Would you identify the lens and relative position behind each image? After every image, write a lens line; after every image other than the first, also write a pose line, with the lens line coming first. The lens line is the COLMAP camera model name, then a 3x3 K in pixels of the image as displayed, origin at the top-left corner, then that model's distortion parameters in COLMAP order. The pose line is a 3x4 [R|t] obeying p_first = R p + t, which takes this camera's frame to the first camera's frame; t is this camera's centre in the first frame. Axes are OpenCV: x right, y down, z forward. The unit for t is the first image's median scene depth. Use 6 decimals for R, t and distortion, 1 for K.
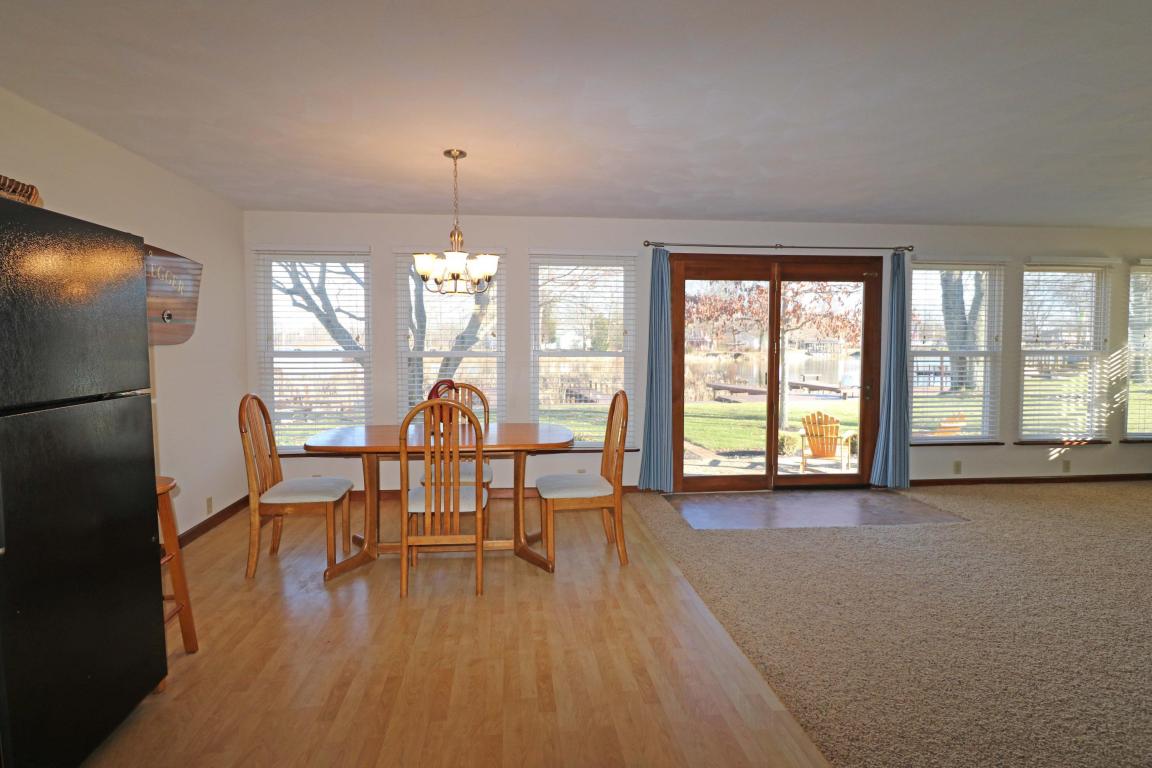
lens RADIAL K [[586.2, 0, 572.9], [0, 586.2, 391.4], [0, 0, 1]] dist [-0.005164, -0.006784]
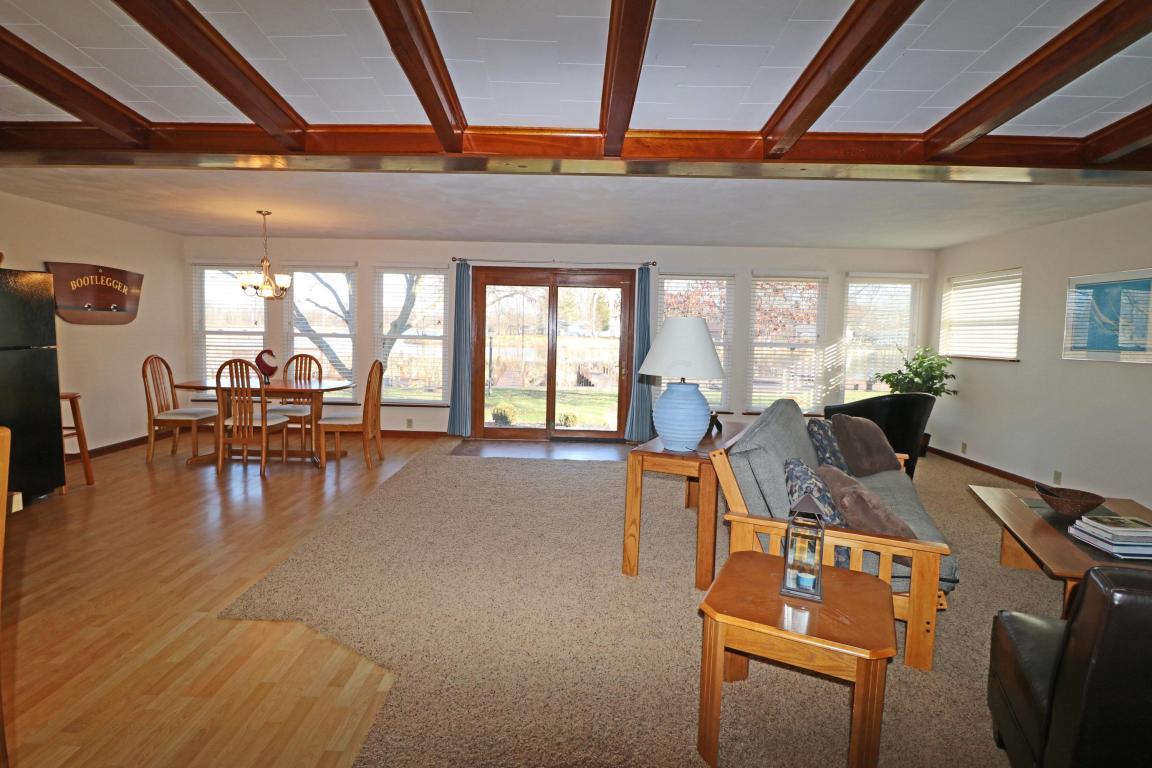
lens RADIAL K [[586.2, 0, 579.3], [0, 586.2, 386.5], [0, 0, 1]] dist [-0.005164, -0.006784]
pose [[0.994229, 0.031386, -0.102588, 0.564323], [-0.030077, 0.999445, 0.014290, 0.022666], [0.102980, -0.011122, 0.994621, -0.361682]]
